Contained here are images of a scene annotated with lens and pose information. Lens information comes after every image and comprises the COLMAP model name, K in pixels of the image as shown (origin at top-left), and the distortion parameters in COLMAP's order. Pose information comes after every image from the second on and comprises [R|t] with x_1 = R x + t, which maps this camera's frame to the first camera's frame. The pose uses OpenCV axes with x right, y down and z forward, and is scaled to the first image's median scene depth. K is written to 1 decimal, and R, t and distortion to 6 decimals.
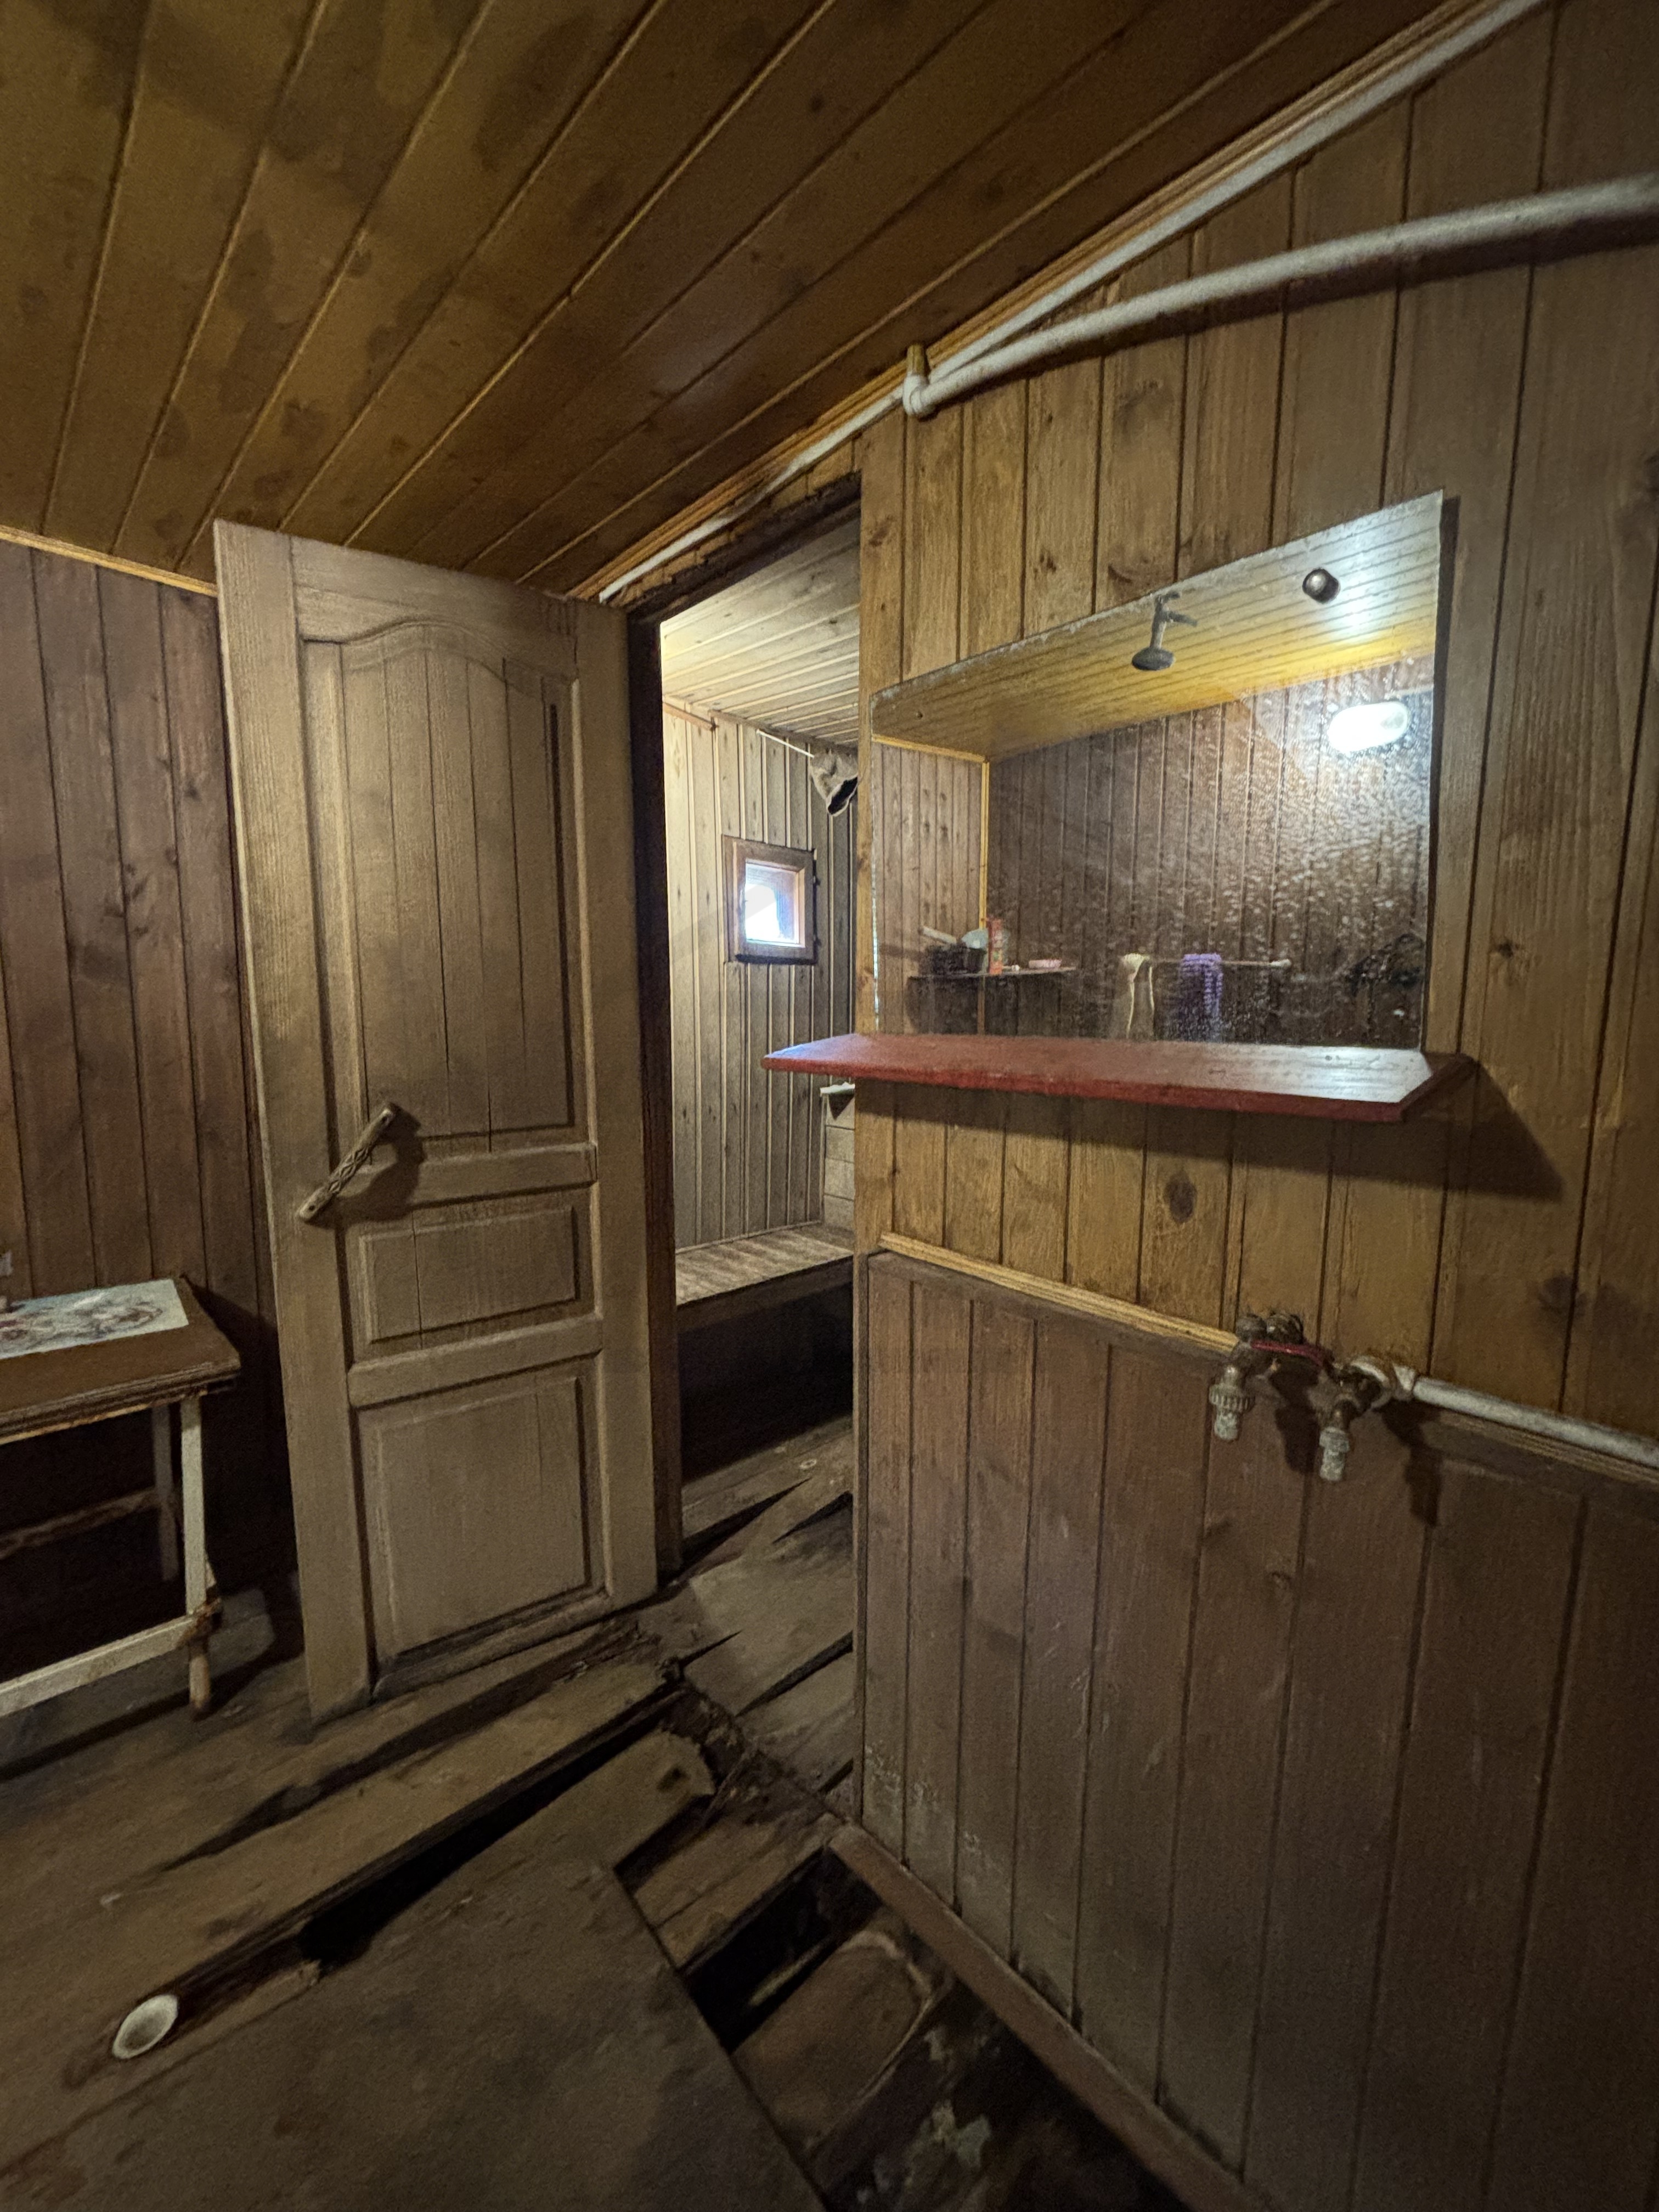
lens RADIAL K [[892.6, 0, 830.3], [0, 892.6, 1107.2], [0, 0, 1]] dist [-0.000354, -0.000551]
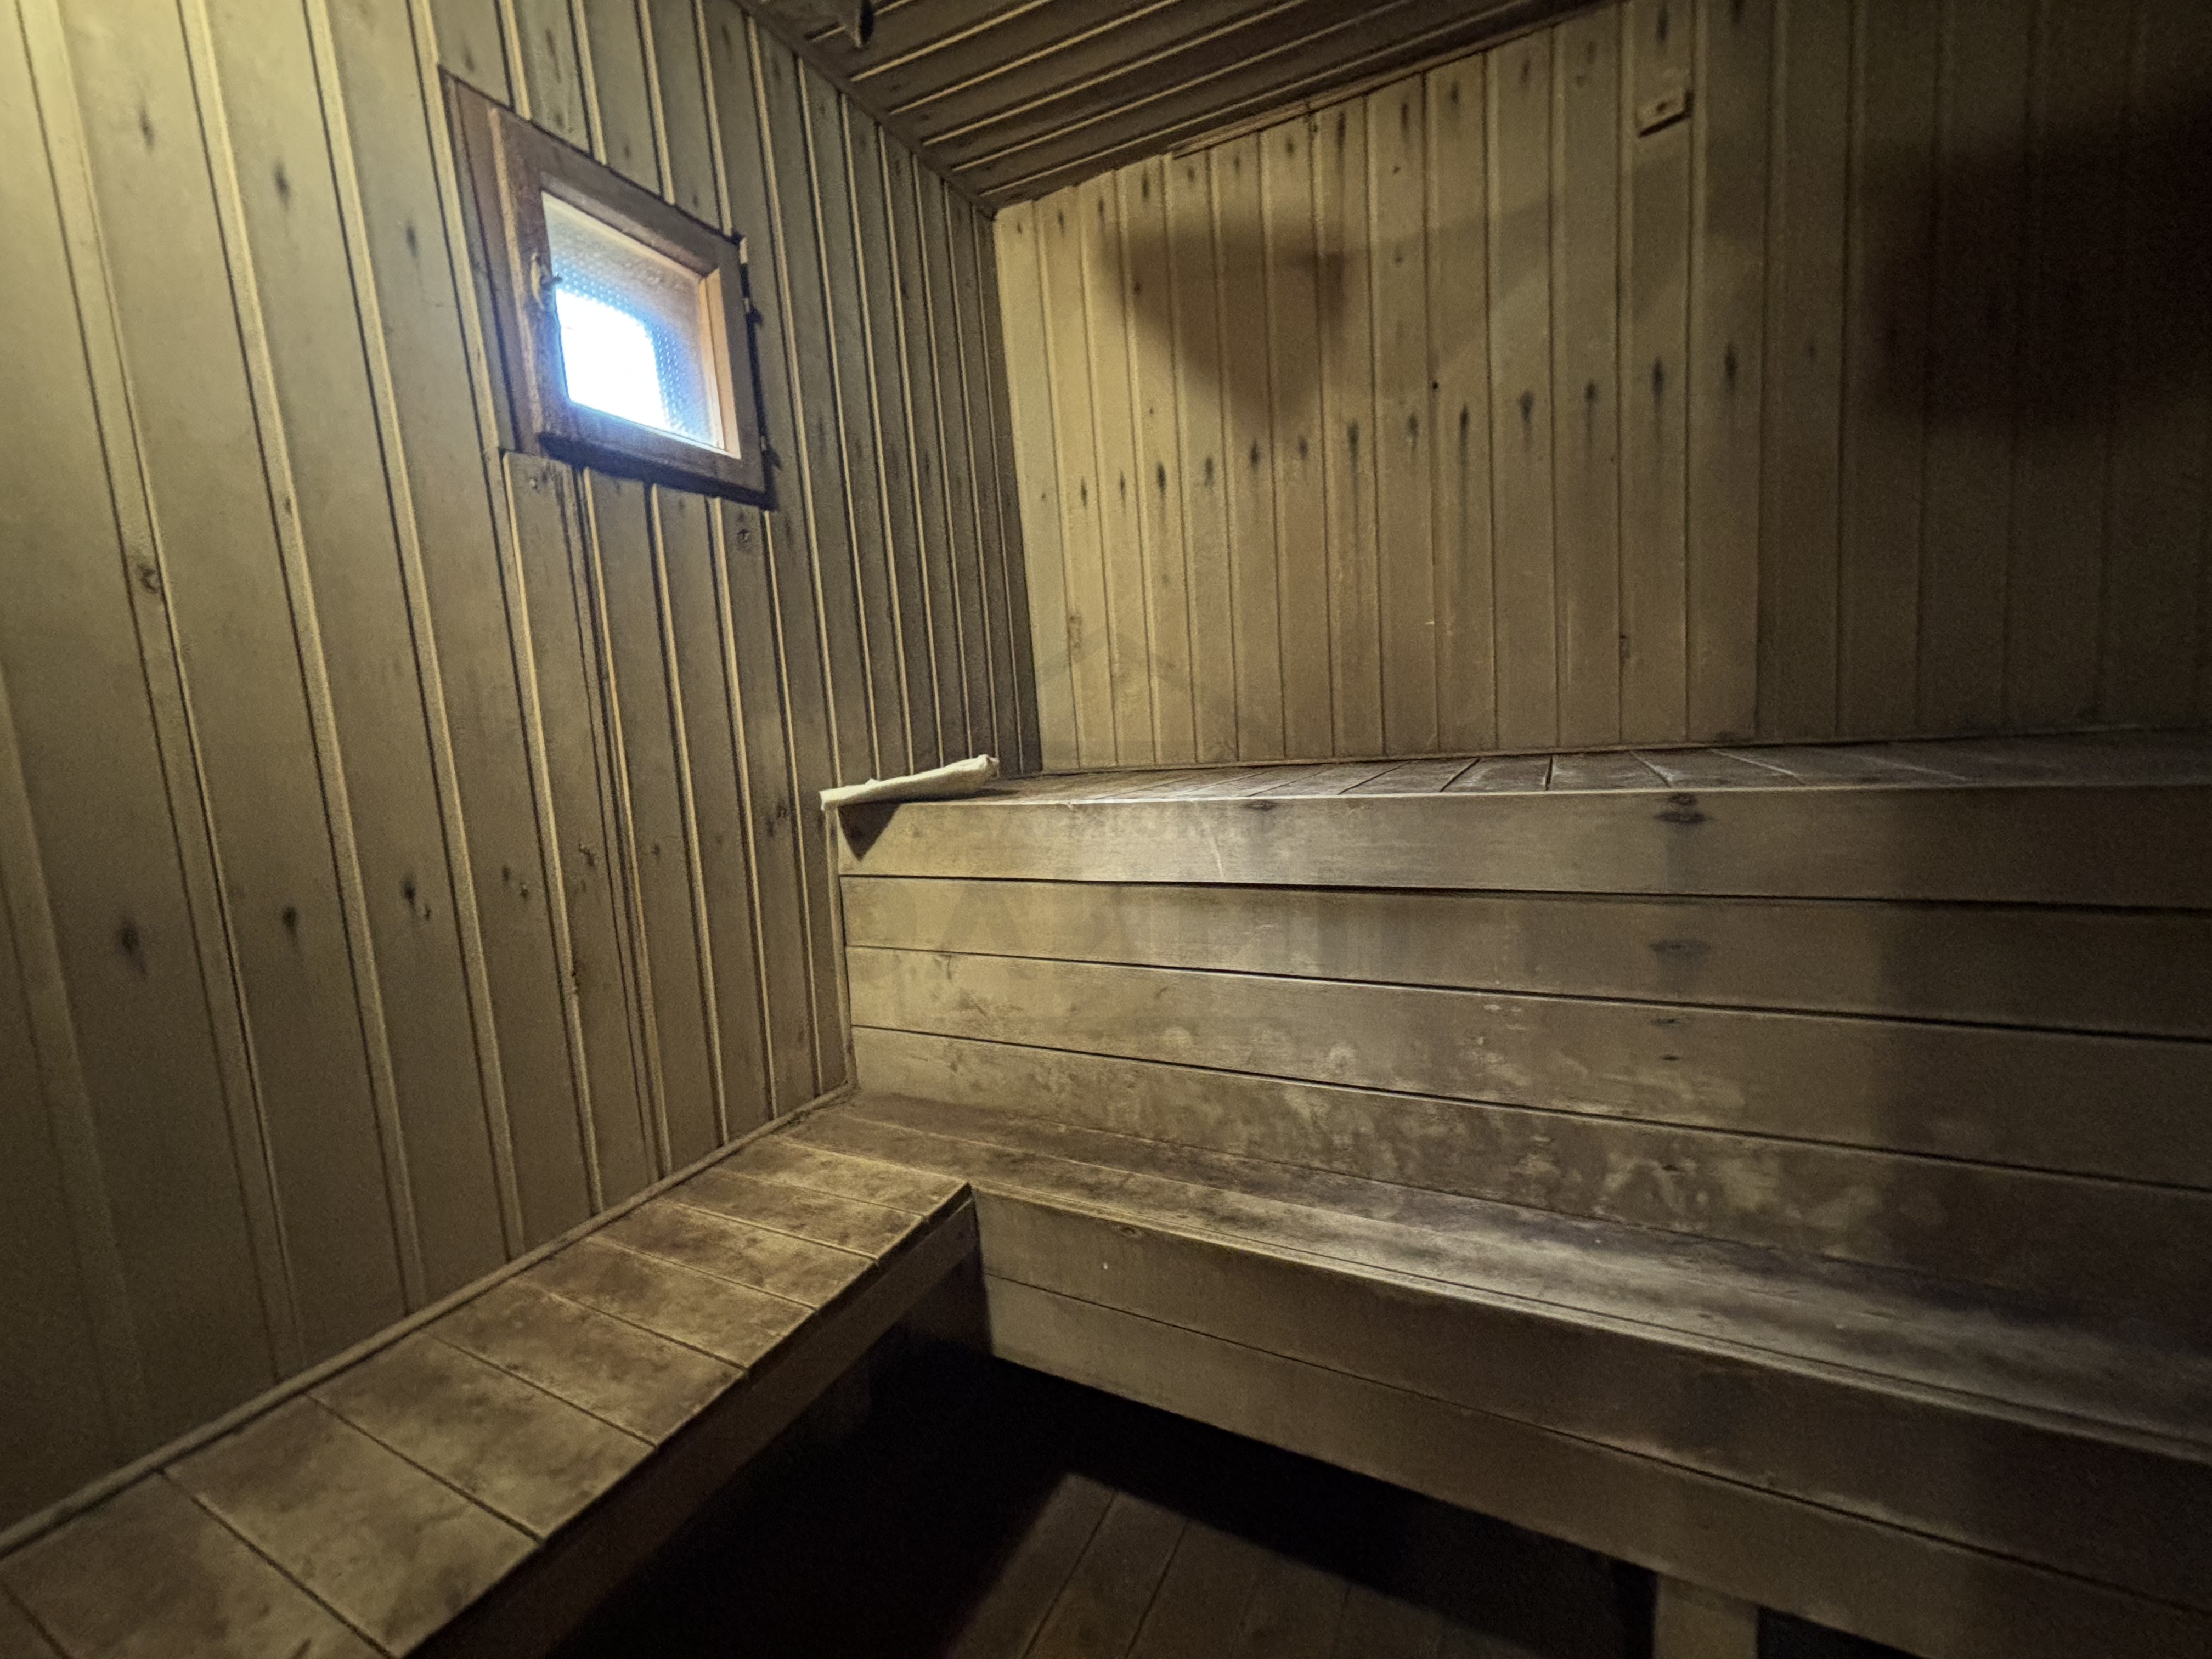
lens RADIAL K [[892.6, 0, 1093.4], [0, 892.6, 830.2], [0, 0, 1]] dist [-0.000354, -0.000551]
pose [[0.939367, -0.112072, 0.324082, -0.051119], [0.116944, 0.993128, 0.004468, 0.020756], [-0.322356, 0.033703, 0.946018, 1.002436]]
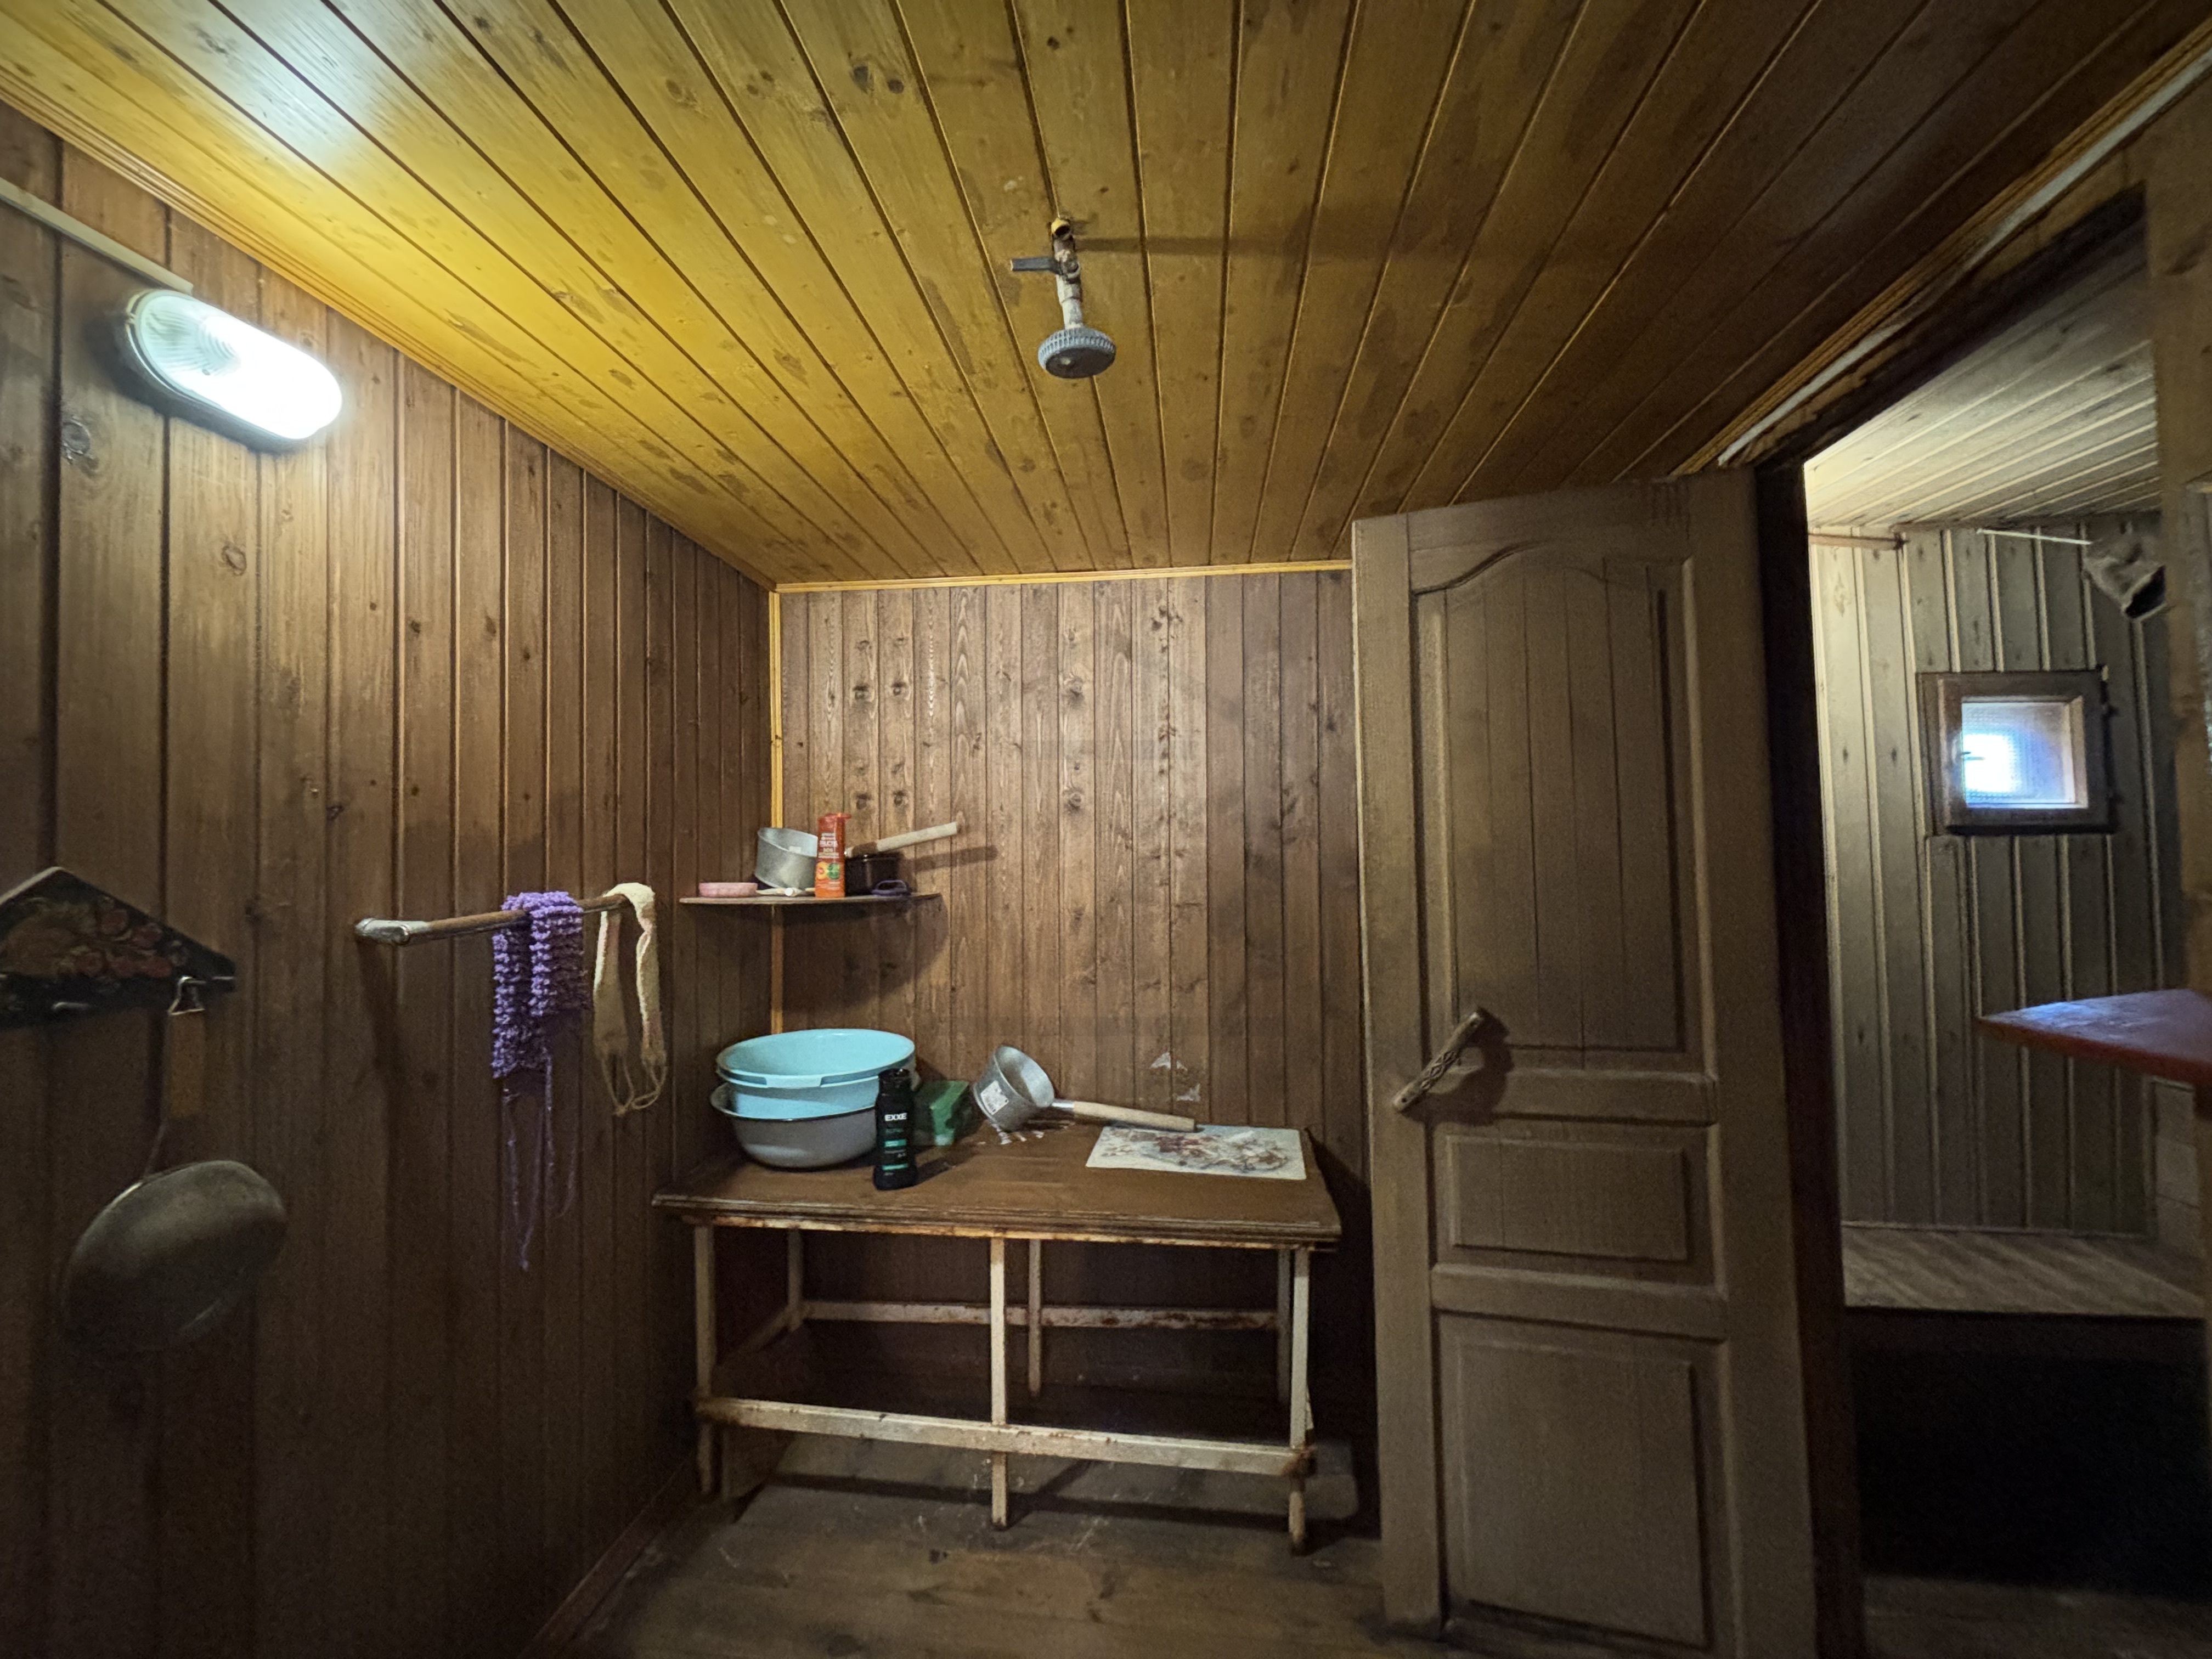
lens RADIAL K [[892.6, 0, 1099.1], [0, 892.6, 827.6], [0, 0, 1]] dist [-0.000354, -0.000551]
pose [[0.639570, -0.041693, -0.767601, 0.018487], [-0.077793, 0.989892, -0.118585, -0.047773], [0.764786, 0.135557, 0.629862, 0.001305]]
